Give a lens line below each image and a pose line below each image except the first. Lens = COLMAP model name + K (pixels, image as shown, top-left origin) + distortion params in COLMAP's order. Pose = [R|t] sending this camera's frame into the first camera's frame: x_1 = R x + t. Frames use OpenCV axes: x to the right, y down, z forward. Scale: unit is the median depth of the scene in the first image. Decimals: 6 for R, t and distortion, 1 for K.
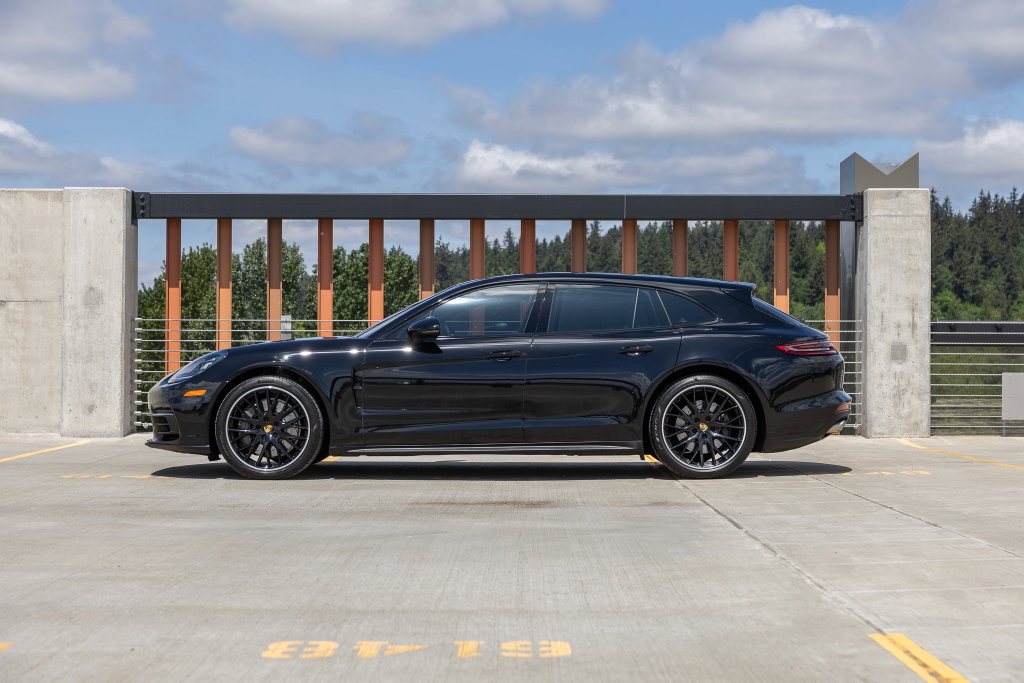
lens RADIAL K [[2065.4, 0, 533.8], [0, 2065.4, 322.5], [0, 0, 1]] dist [0.017442, 0.000000]
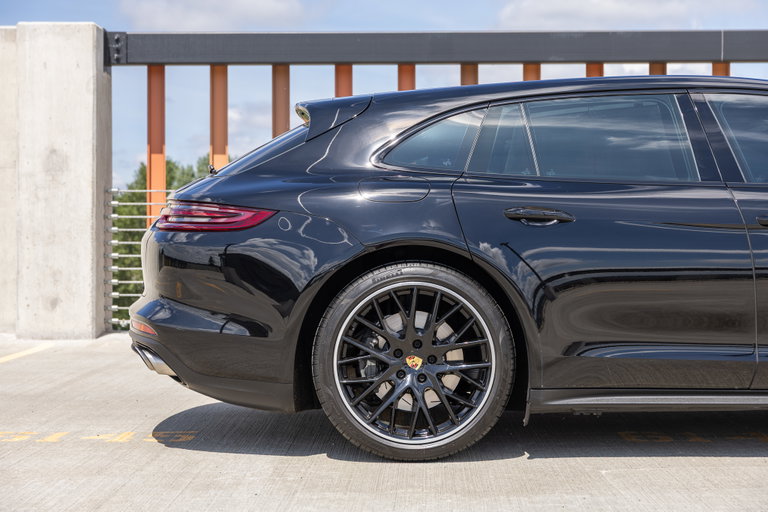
lens RADIAL K [[1549.0, 0, 378.1], [0, 1549.0, 260.5], [0, 0, 1]] dist [0.017442, 0.000000]
pose [[0.999728, -0.005338, -0.022703, -0.086916], [0.005964, 0.999601, 0.027609, 0.010860], [0.022547, -0.027737, 0.999361, 0.452559]]
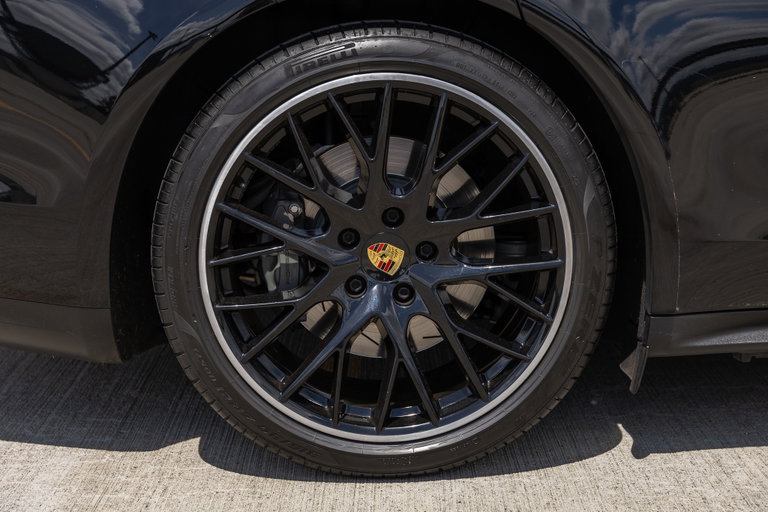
lens RADIAL K [[1549.0, 0, 388.6], [0, 1549.0, 278.6], [0, 0, 1]] dist [0.017442, 0.000000]
pose [[0.999907, -0.012173, -0.006188, -0.085799], [0.013185, 0.978581, 0.205441, 0.013793], [0.003555, -0.205503, 0.978650, 0.628532]]
